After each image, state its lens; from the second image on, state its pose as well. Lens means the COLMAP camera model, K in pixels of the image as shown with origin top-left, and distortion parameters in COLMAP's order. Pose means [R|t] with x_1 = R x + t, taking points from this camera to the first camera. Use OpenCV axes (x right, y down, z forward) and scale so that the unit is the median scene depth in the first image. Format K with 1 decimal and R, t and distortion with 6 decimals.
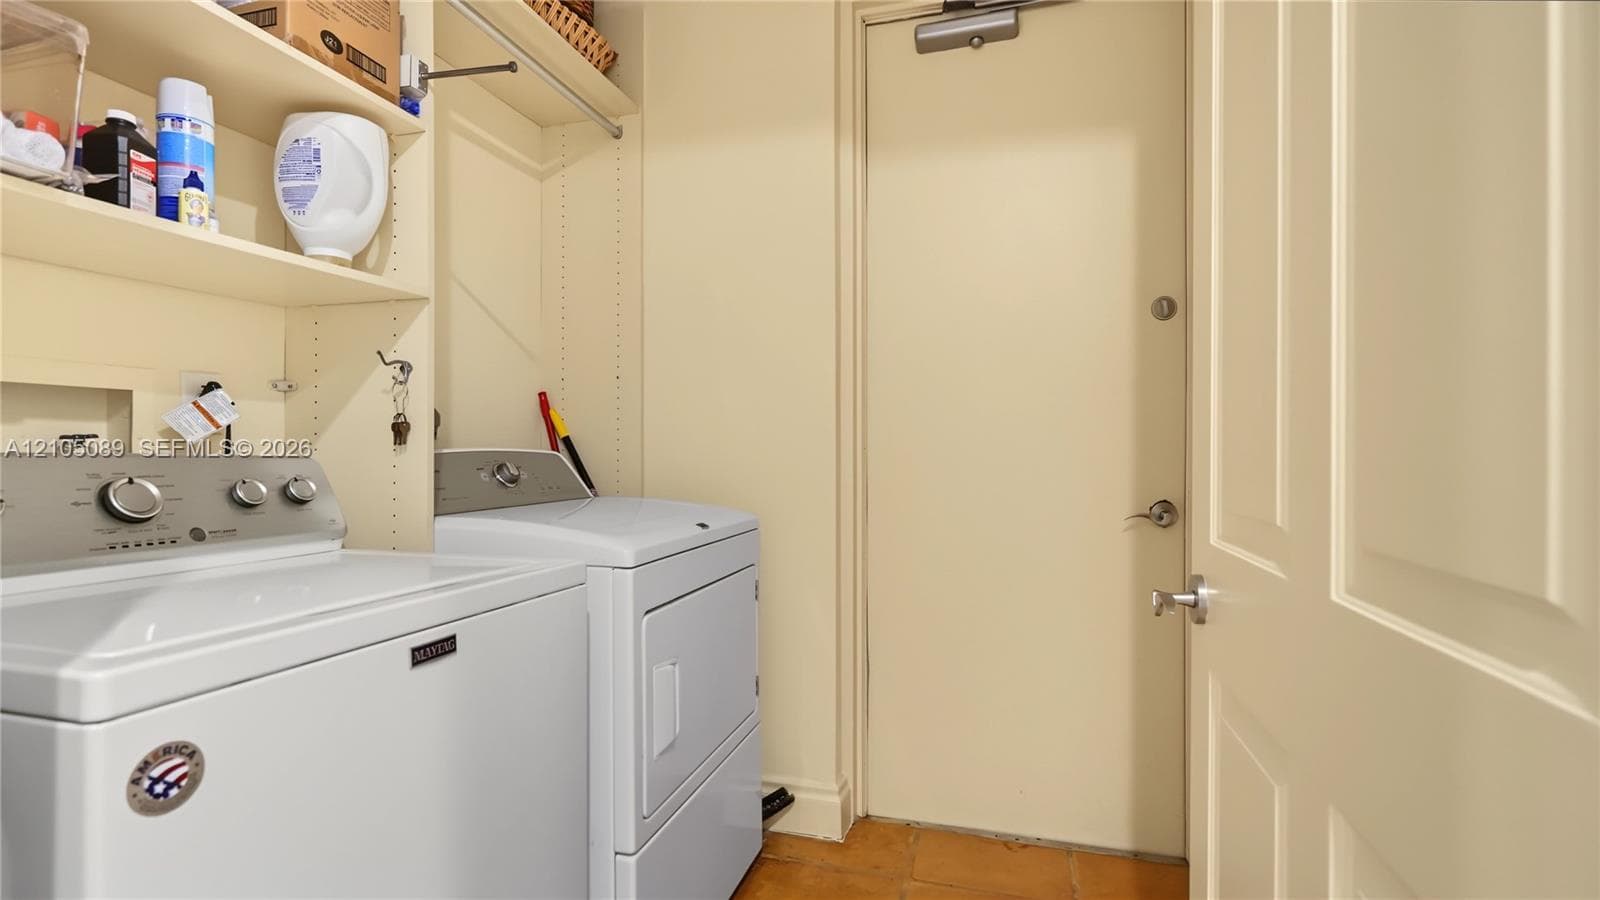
lens RADIAL K [[738.1, 0, 800.0], [0, 738.1, 450.0], [0, 0, 1]] dist [-0.002159, -0.000211]
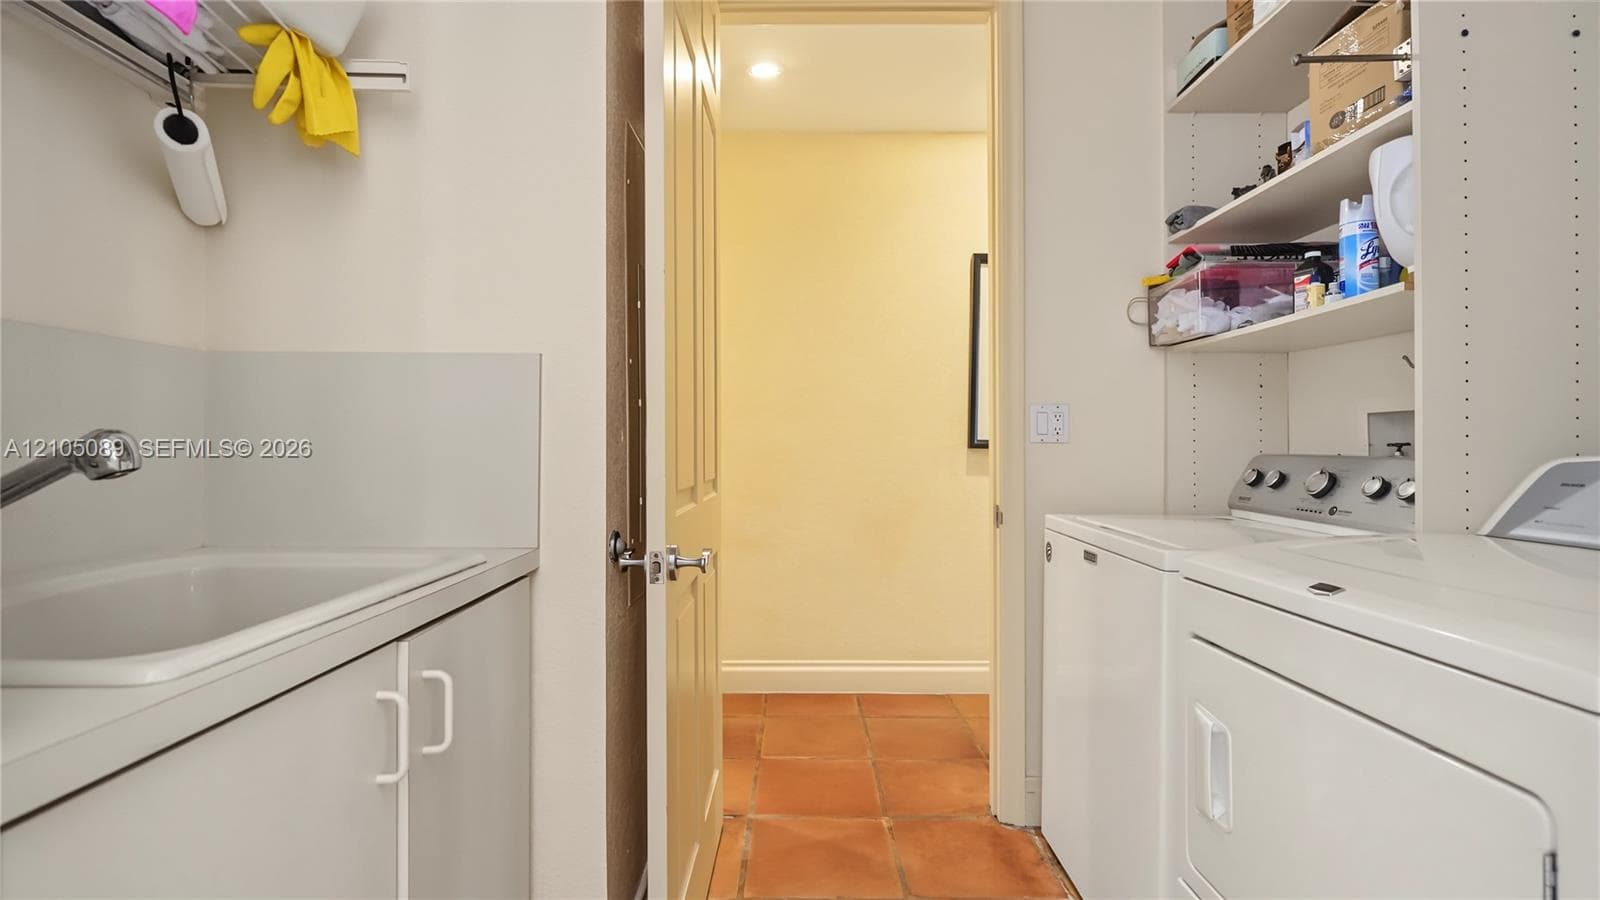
lens RADIAL K [[738.1, 0, 800.0], [0, 738.1, 450.0], [0, 0, 1]] dist [-0.002159, -0.000211]
pose [[-0.960290, 0.007605, -0.278901, 0.604876], [0.007256, 0.999971, 0.002286, -0.019893], [0.278910, 0.000172, -0.960317, 2.103660]]
